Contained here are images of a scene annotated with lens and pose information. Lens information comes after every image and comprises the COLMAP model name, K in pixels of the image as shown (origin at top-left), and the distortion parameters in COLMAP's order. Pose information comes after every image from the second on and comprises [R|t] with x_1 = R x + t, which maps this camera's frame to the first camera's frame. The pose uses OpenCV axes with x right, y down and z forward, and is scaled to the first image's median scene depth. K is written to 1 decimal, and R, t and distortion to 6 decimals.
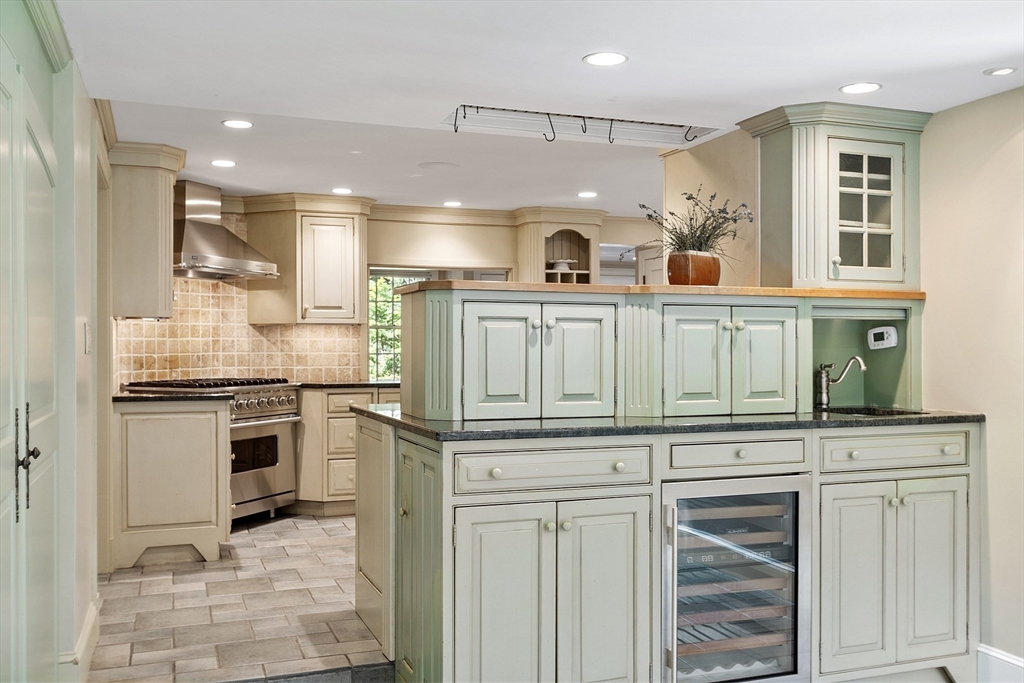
lens RADIAL K [[959.5, 0, 512.0], [0, 959.5, 341.5], [0, 0, 1]] dist [-0.001752, -0.000166]
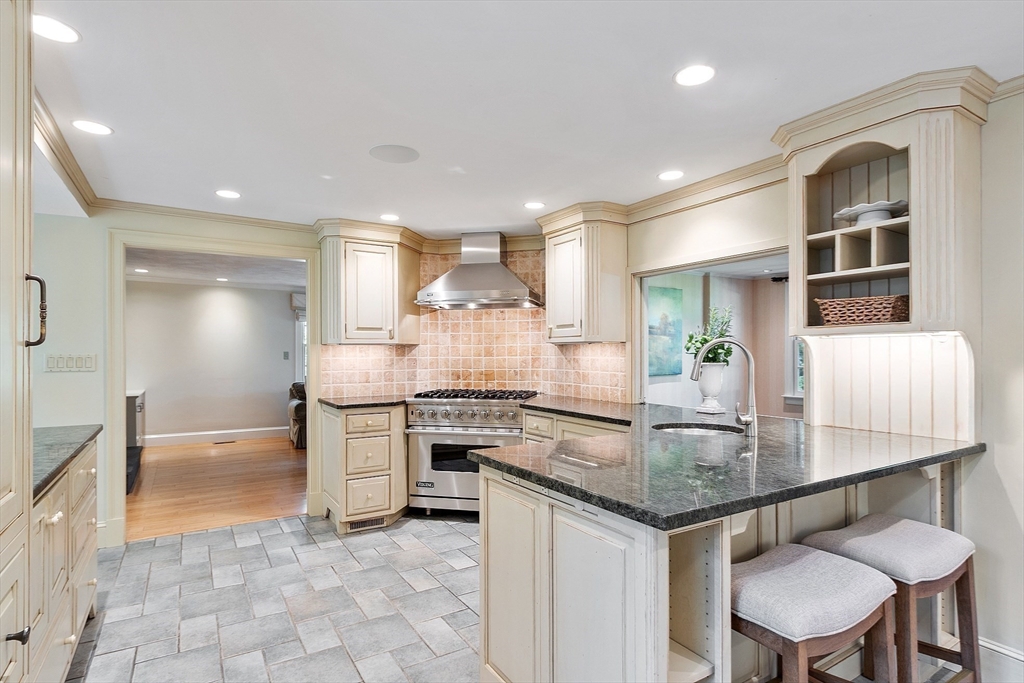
lens RADIAL K [[526.1, 0, 513.1], [0, 526.1, 353.8], [0, 0, 1]] dist [-0.001192, -0.000367]
pose [[0.209877, -0.002994, -0.977723, 0.337377], [-0.000112, 0.999995, -0.003087, -0.005231], [0.977728, 0.000758, 0.209875, 0.871695]]
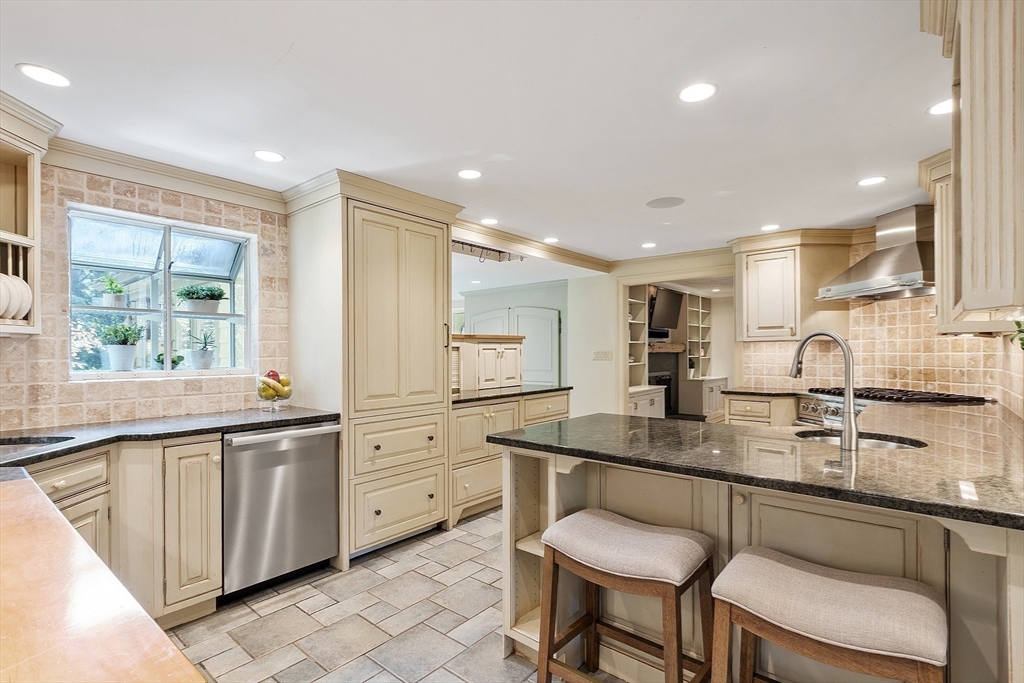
lens RADIAL K [[486.7, 0, 512.4], [0, 486.7, 352.4], [0, 0, 1]] dist [-0.000548, -0.000192]
pose [[-0.864100, -0.000455, -0.503320, 0.317973], [-0.001127, 0.999999, 0.001032, -0.003876], [0.503319, 0.001459, -0.864099, 1.218673]]
